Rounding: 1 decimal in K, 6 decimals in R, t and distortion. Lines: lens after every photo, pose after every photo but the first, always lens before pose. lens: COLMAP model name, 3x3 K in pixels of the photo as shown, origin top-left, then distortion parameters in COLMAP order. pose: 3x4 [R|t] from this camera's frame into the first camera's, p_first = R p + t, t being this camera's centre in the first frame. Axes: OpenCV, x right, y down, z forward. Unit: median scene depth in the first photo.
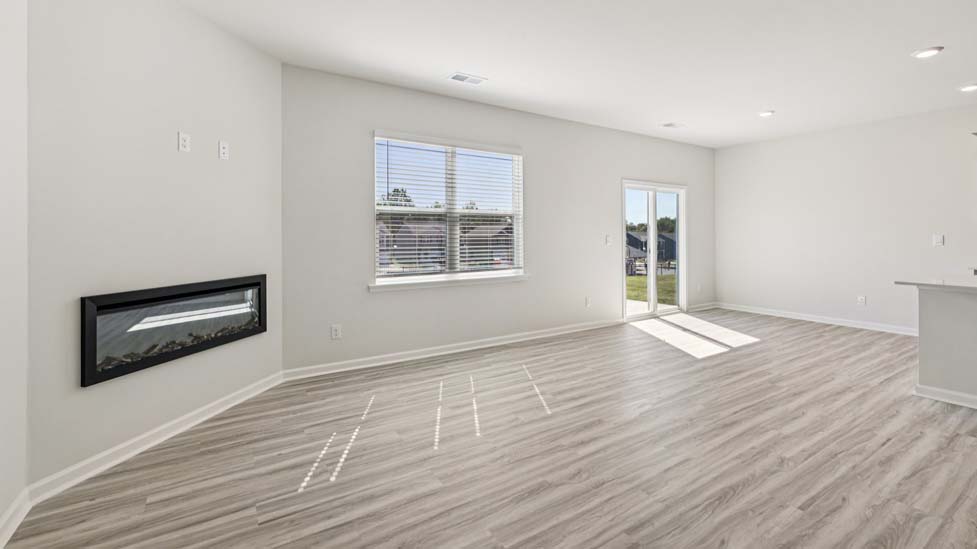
lens RADIAL K [[438.7, 0, 468.9], [0, 438.7, 230.4], [0, 0, 1]] dist [-0.001661, 0.000270]
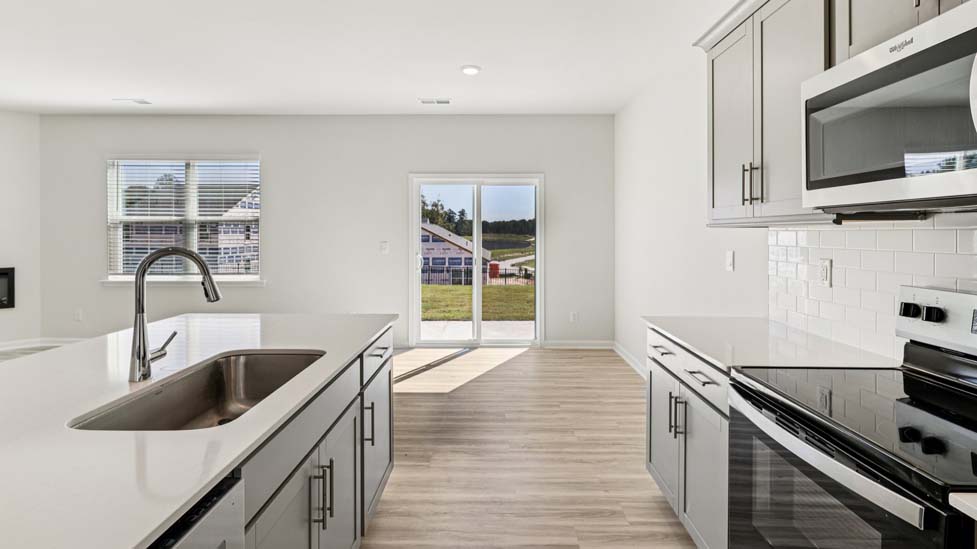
lens RADIAL K [[472.5, 0, 491.1], [0, 472.5, 236.6], [0, 0, 1]] dist [0.001739, -0.000291]
pose [[0.828887, 0.006242, -0.559381, 1.493770], [0.002720, 0.999881, 0.015188, -0.017480], [0.559409, -0.014111, 0.828772, 0.528267]]
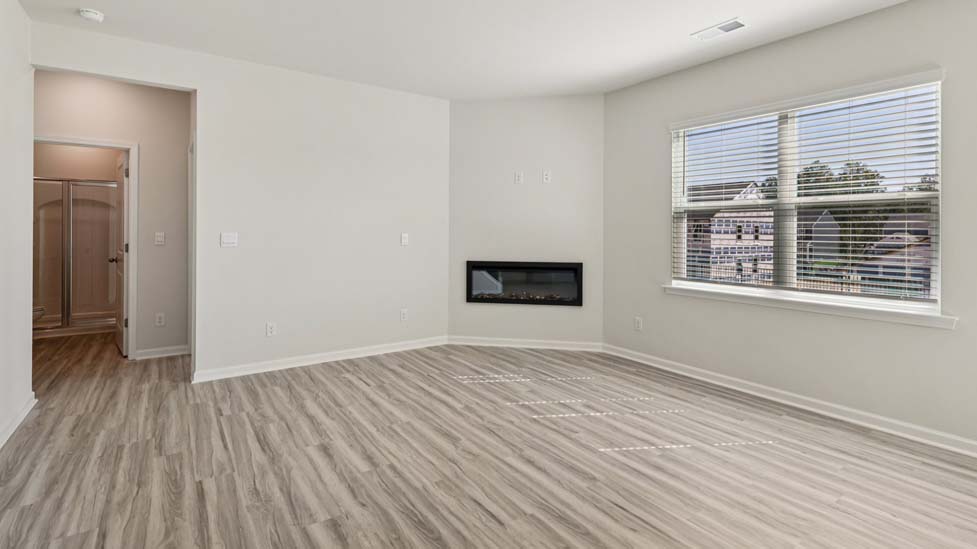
lens RADIAL K [[472.5, 0, 488.2], [0, 472.5, 234.4], [0, 0, 1]] dist [0.001739, -0.000291]
pose [[0.022750, 0.006651, -0.999719, 0.846847], [0.002594, 0.999974, 0.006712, 0.002783], [0.999738, -0.002746, 0.022733, 0.608953]]
